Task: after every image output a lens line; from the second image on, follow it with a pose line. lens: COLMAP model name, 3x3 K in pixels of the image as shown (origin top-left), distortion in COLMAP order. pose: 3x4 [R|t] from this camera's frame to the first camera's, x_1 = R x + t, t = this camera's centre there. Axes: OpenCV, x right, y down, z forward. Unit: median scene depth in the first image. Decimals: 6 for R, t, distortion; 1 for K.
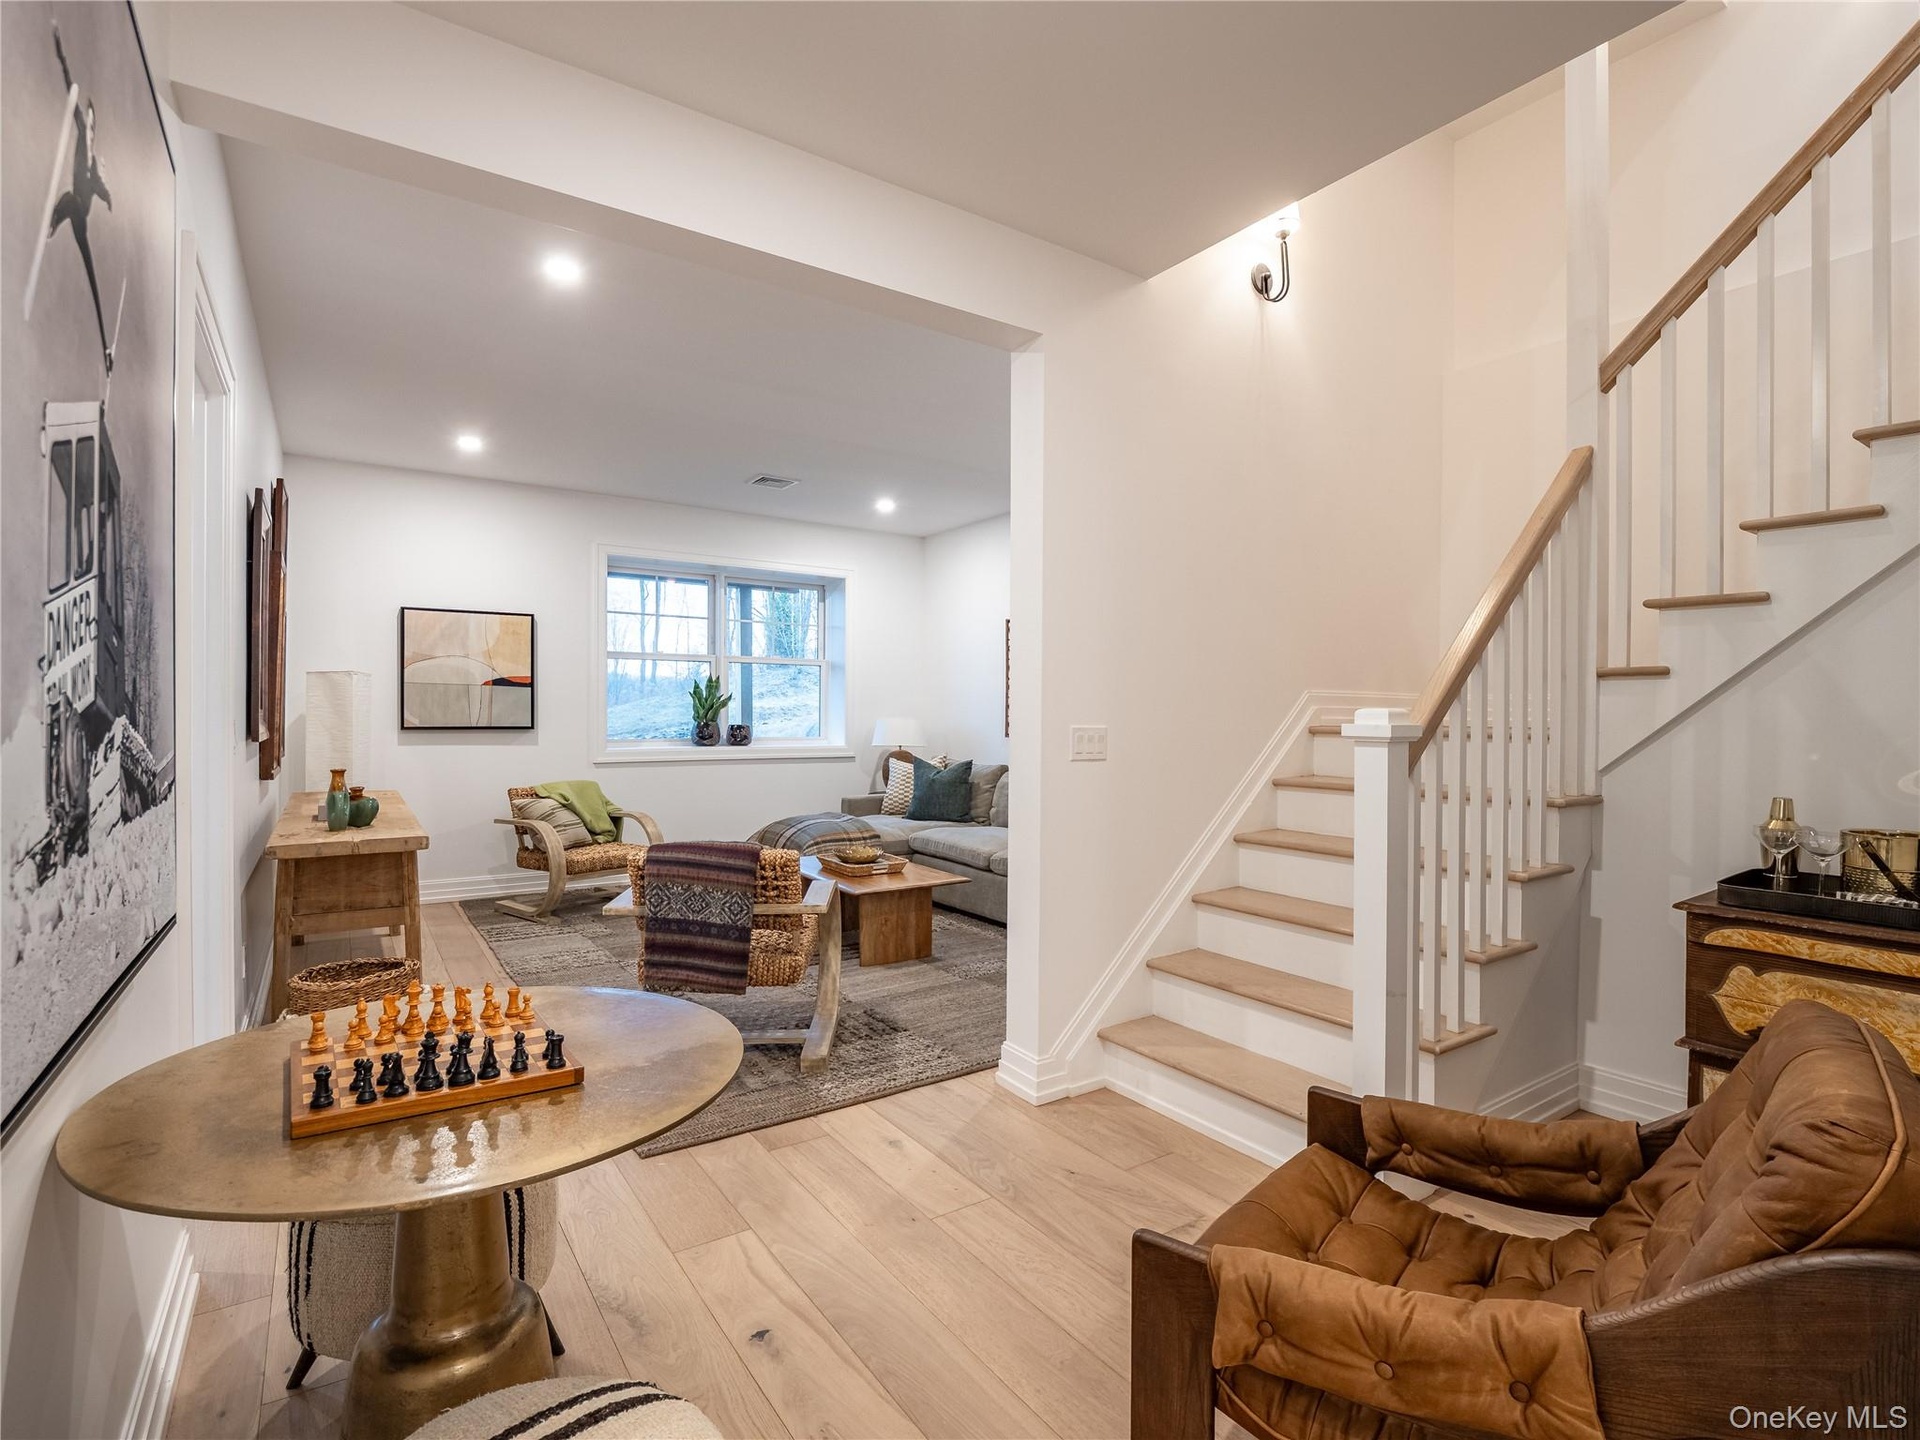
lens RADIAL K [[923.9, 0, 947.0], [0, 923.9, 712.7], [0, 0, 1]] dist [-0.001735, 0.000434]
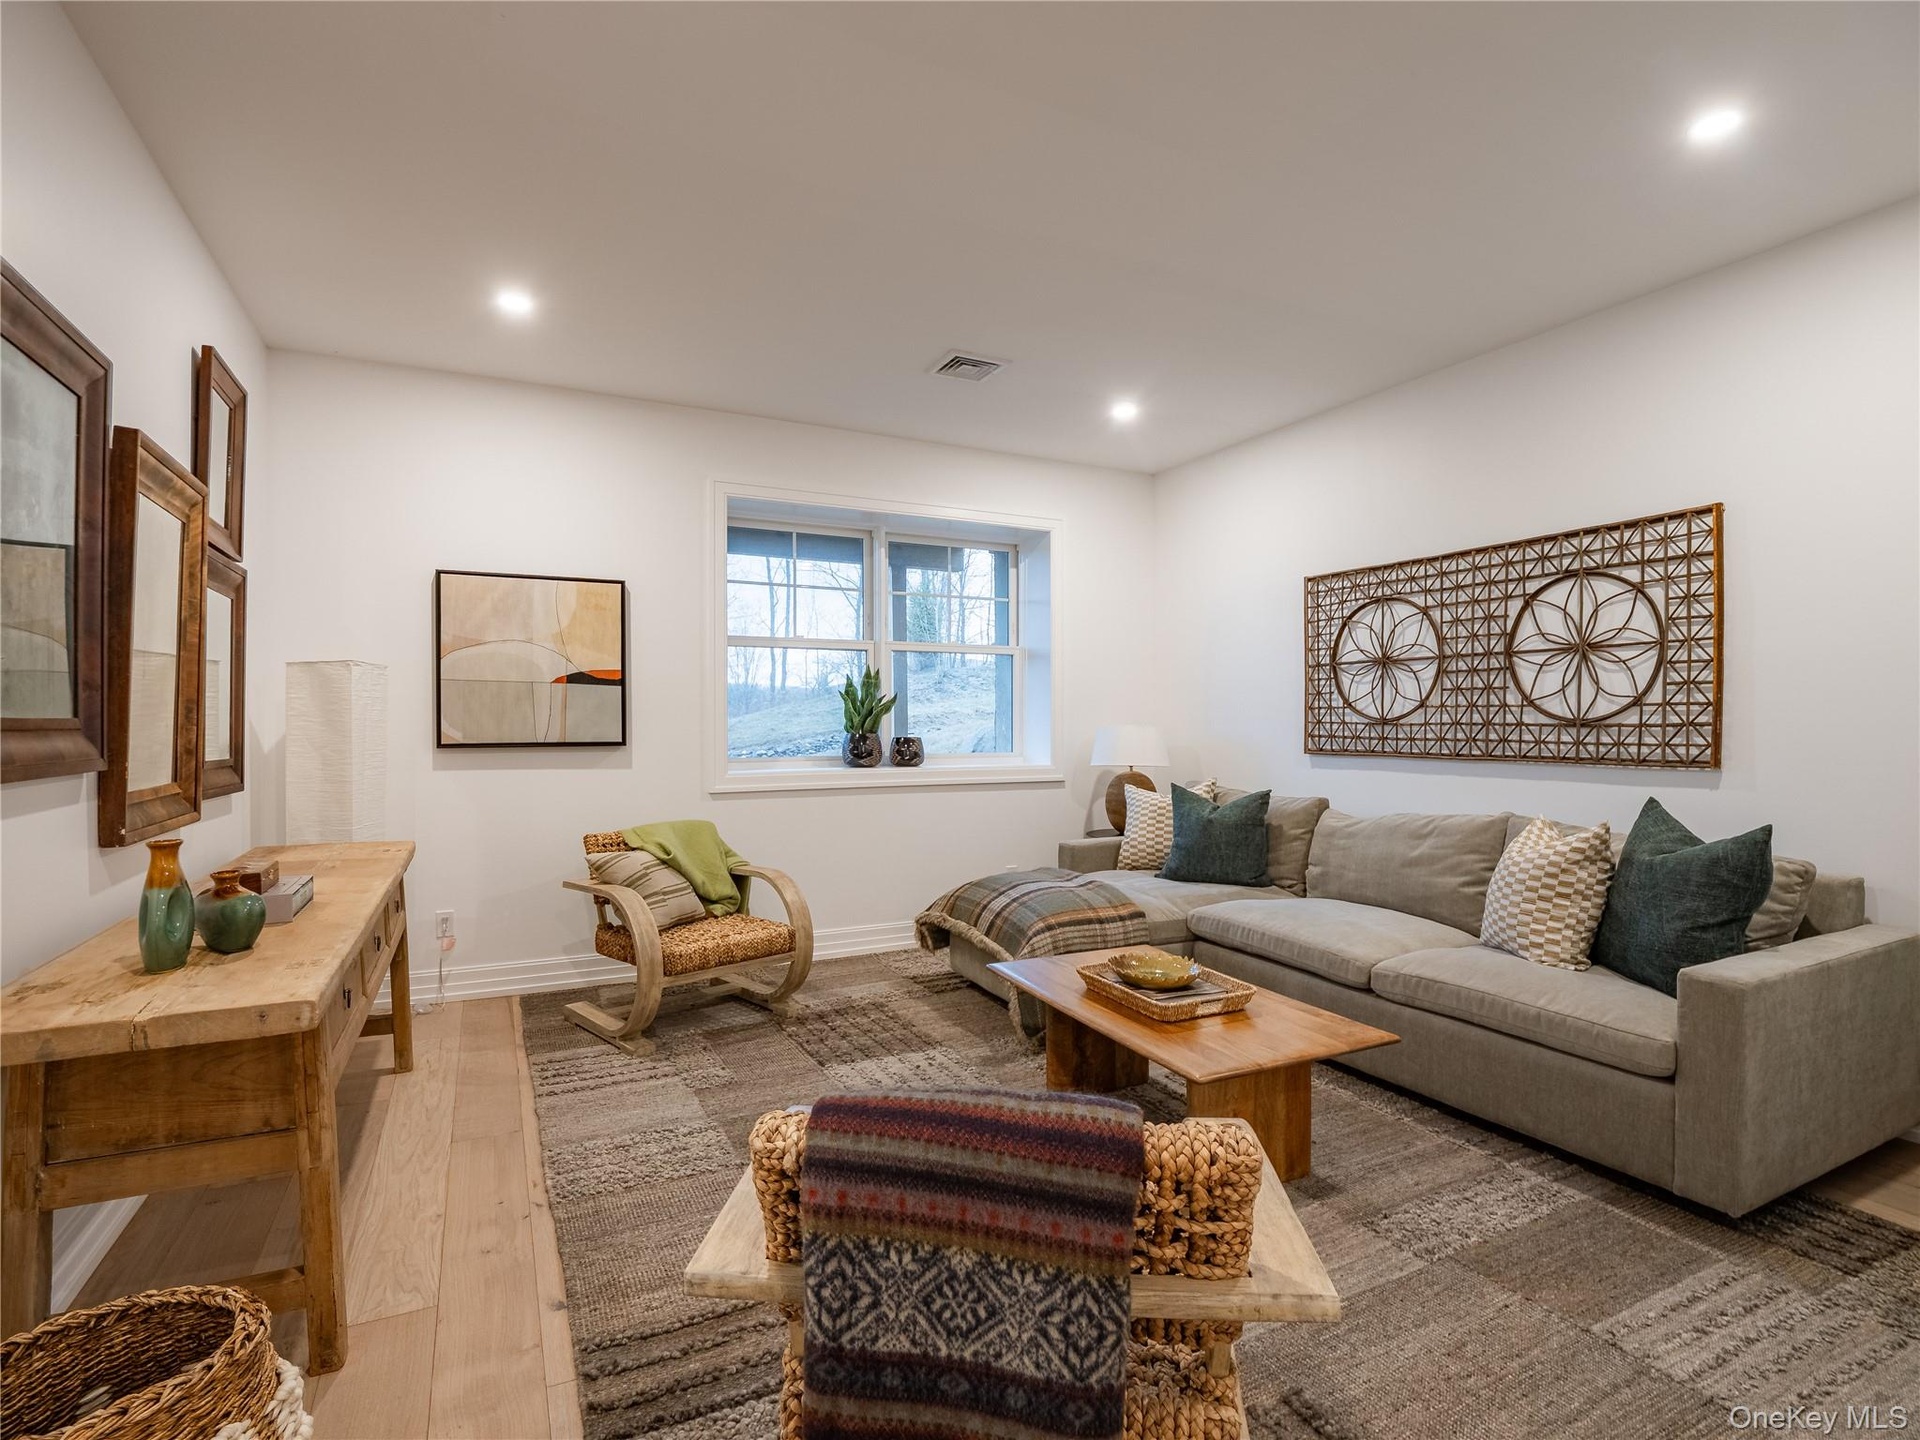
lens RADIAL K [[923.9, 0, 969.1], [0, 923.9, 723.0], [0, 0, 1]] dist [-0.001735, 0.000434]
pose [[0.994084, -0.006571, -0.108418, -0.118151], [0.006762, 0.999976, 0.001389, 0.001600], [0.108407, -0.002114, 0.994104, 0.347526]]
